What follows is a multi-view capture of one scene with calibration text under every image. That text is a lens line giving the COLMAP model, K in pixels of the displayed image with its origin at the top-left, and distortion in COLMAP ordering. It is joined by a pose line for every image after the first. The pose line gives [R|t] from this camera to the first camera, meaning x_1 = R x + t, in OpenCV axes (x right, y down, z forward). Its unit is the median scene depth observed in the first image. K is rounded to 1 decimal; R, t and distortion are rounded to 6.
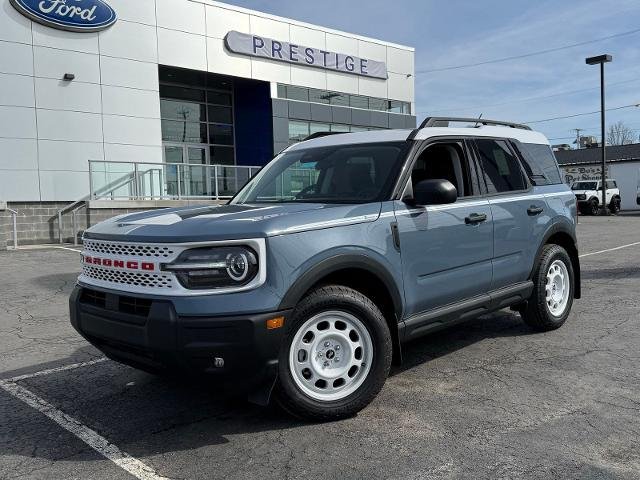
lens RADIAL K [[603.2, 0, 317.0], [0, 603.2, 246.5], [0, 0, 1]] dist [0.142776, -0.260114]
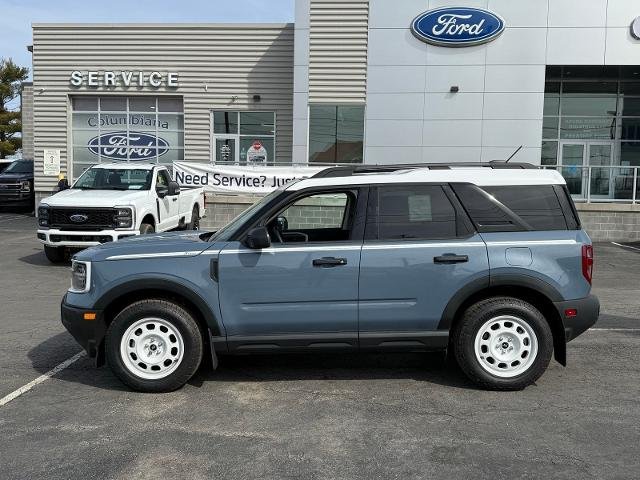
lens RADIAL K [[601.0, 0, 322.6], [0, 601.0, 252.8], [0, 0, 1]] dist [0.134997, -0.288584]
pose [[0.698025, 0.101429, -0.708854, 0.962727], [-0.079075, 0.994781, 0.064476, -0.123592], [0.711694, 0.011047, 0.702403, 0.206970]]
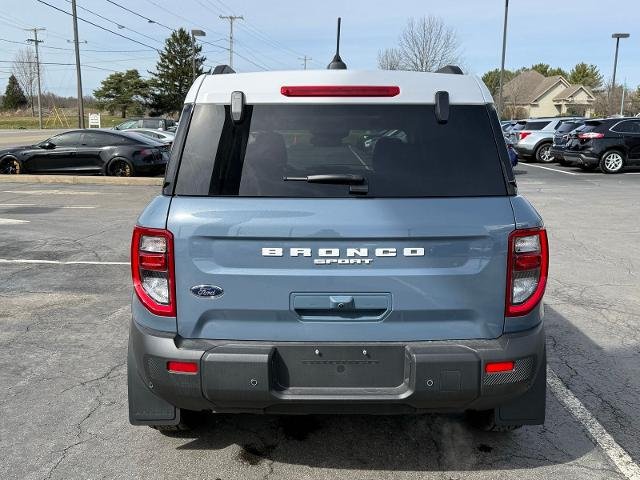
lens RADIAL K [[606.1, 0, 320.1], [0, 606.1, 243.2], [0, 0, 1]] dist [0.129790, -0.236340]
pose [[-0.713200, 0.152233, -0.684230, 0.788833], [-0.037280, 0.966513, 0.253896, -0.231324], [0.699968, 0.206587, -0.683642, 1.757105]]
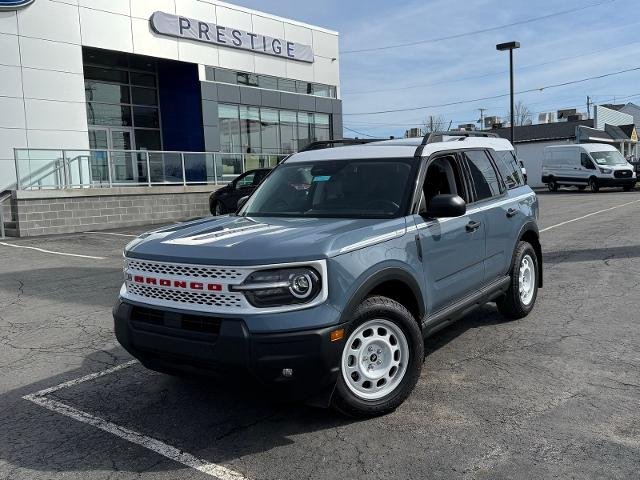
lens RADIAL K [[606.1, 0, 320.1], [0, 606.1, 243.2], [0, 0, 1]] dist [0.129790, -0.236340]
pose [[0.988965, -0.027739, 0.145527, -0.170427], [0.023148, 0.999183, 0.033142, -0.053403], [-0.146327, -0.029407, 0.988799, -0.066952]]
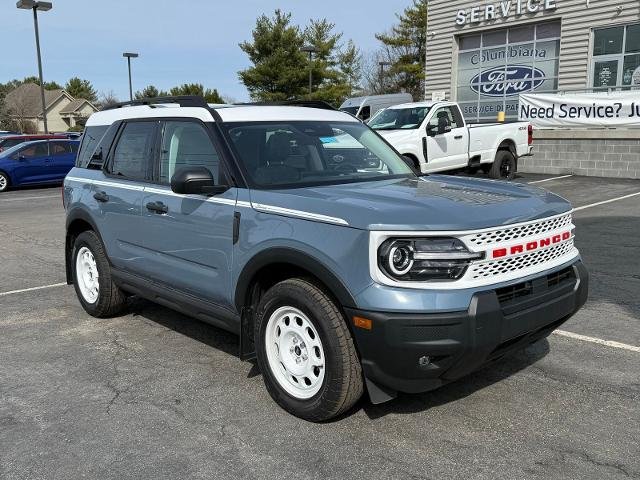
lens RADIAL K [[595.0, 0, 317.1], [0, 595.0, 242.6], [0, 0, 1]] dist [0.113808, -0.218890]
pose [[-0.025436, 0.201670, -0.979123, 1.176148], [-0.048992, 0.978012, 0.202714, -0.192634], [0.998475, 0.053126, -0.014997, 1.269586]]
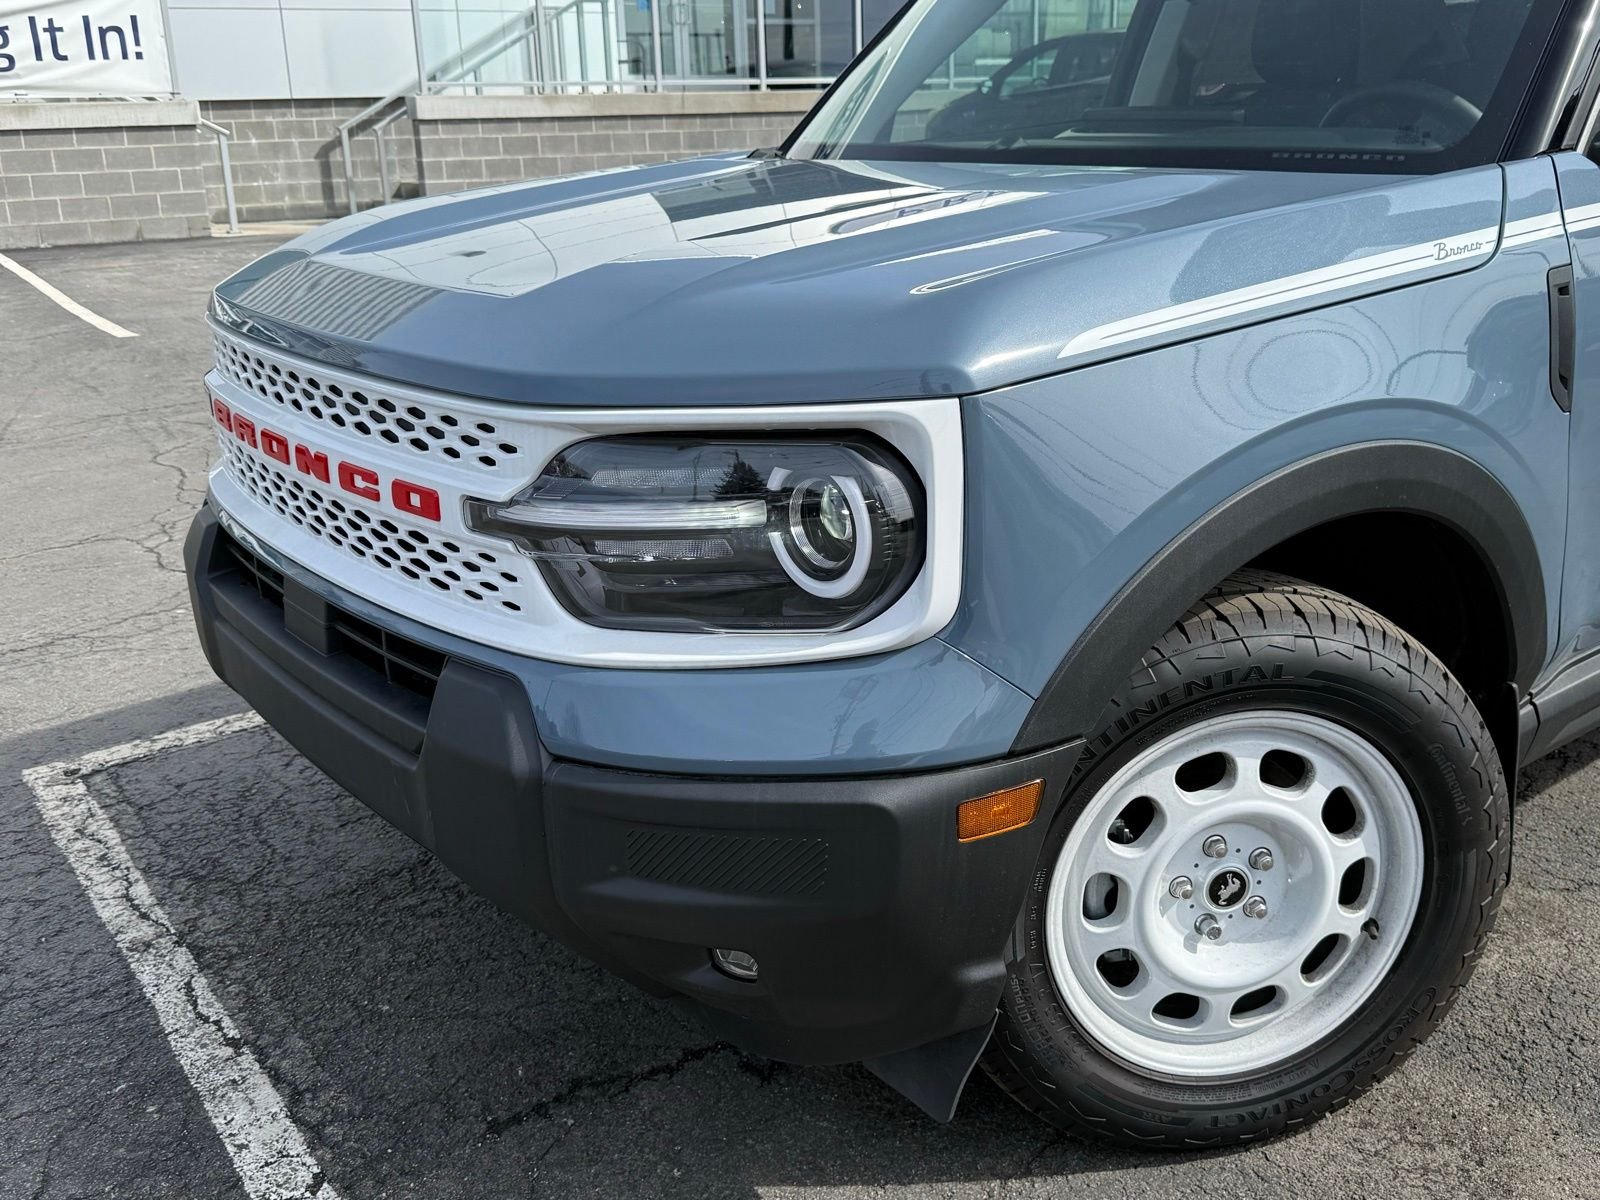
lens RADIAL K [[1515.2, 0, 800.3], [0, 1515.2, 607.9], [0, 0, 1]] dist [0.129790, -0.236340]
pose [[0.989781, 0.040442, -0.136742, -0.044844], [-0.004745, 0.967750, 0.251870, -0.047350], [0.142518, -0.248647, 0.958052, 0.334093]]
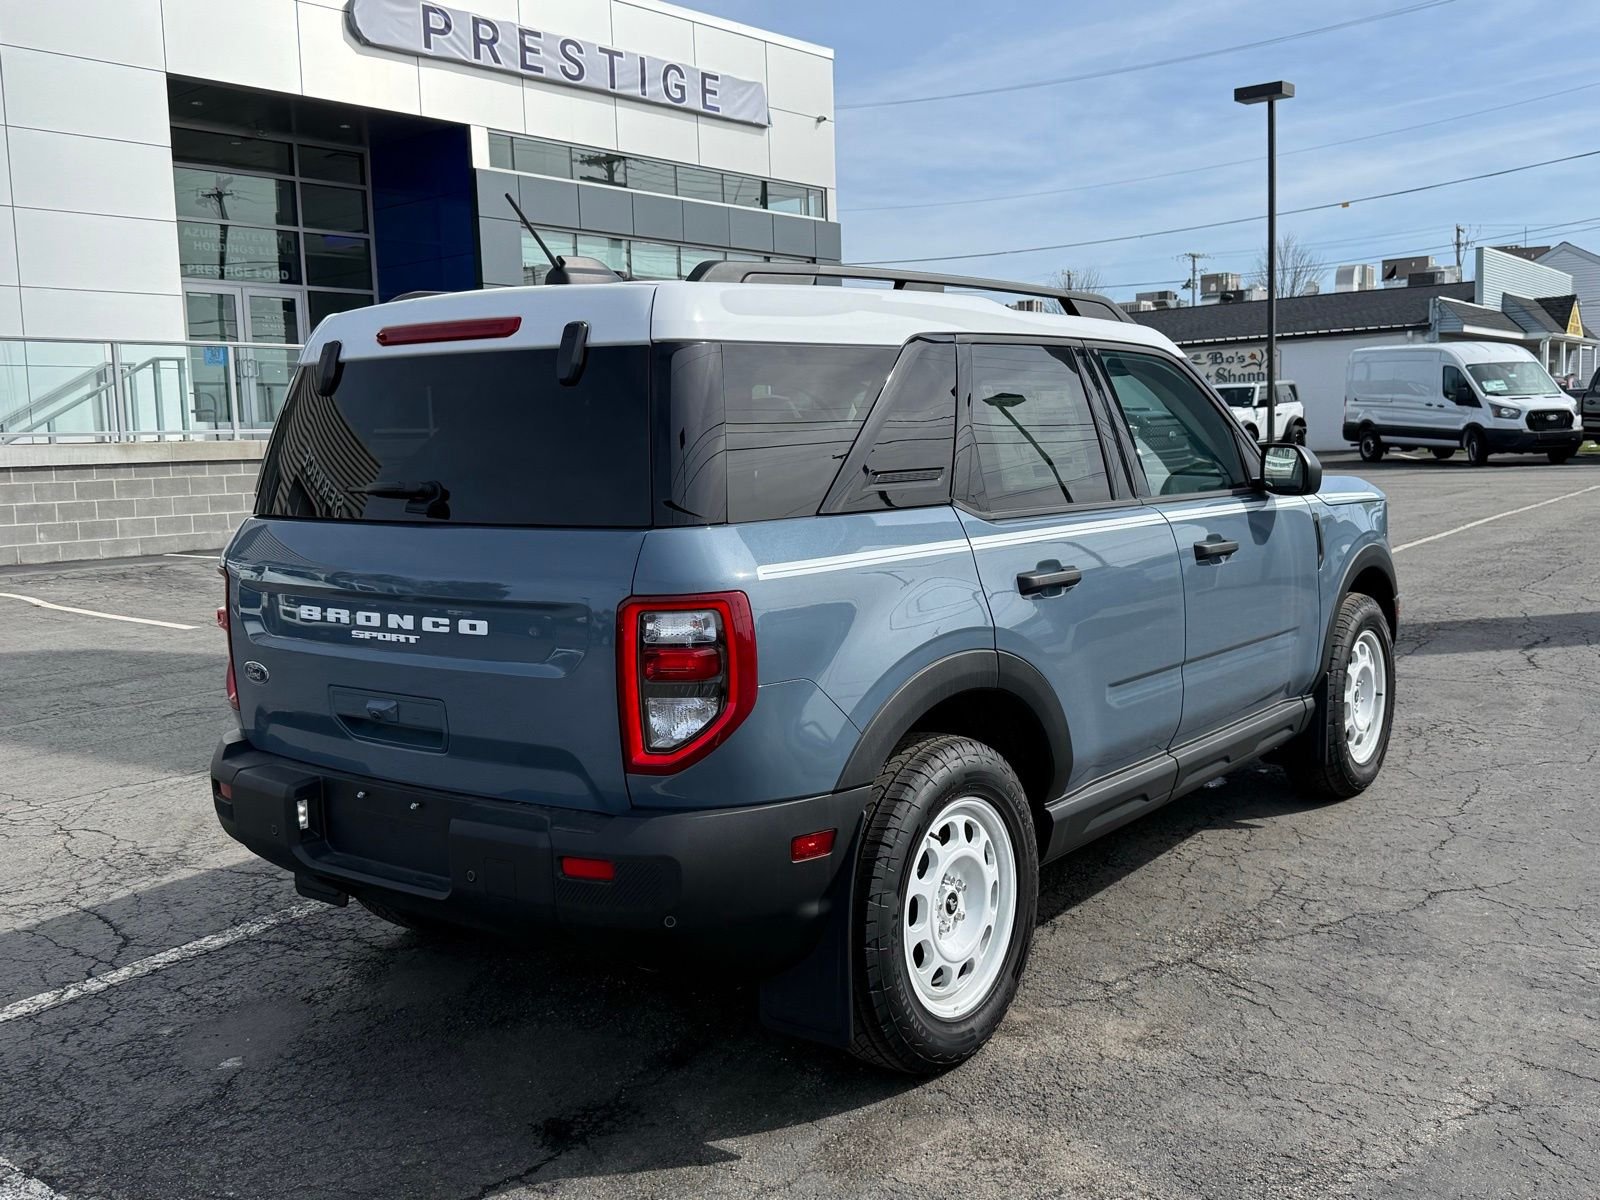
lens RADIAL K [[1487.4, 0, 792.8], [0, 1487.4, 606.6], [0, 0, 1]] dist [0.113808, -0.218890]
pose [[0.989151, -0.019451, 0.145606, -0.100359], [0.012348, 0.998696, 0.049532, -0.066100], [-0.146379, -0.047197, 0.988102, 0.113975]]
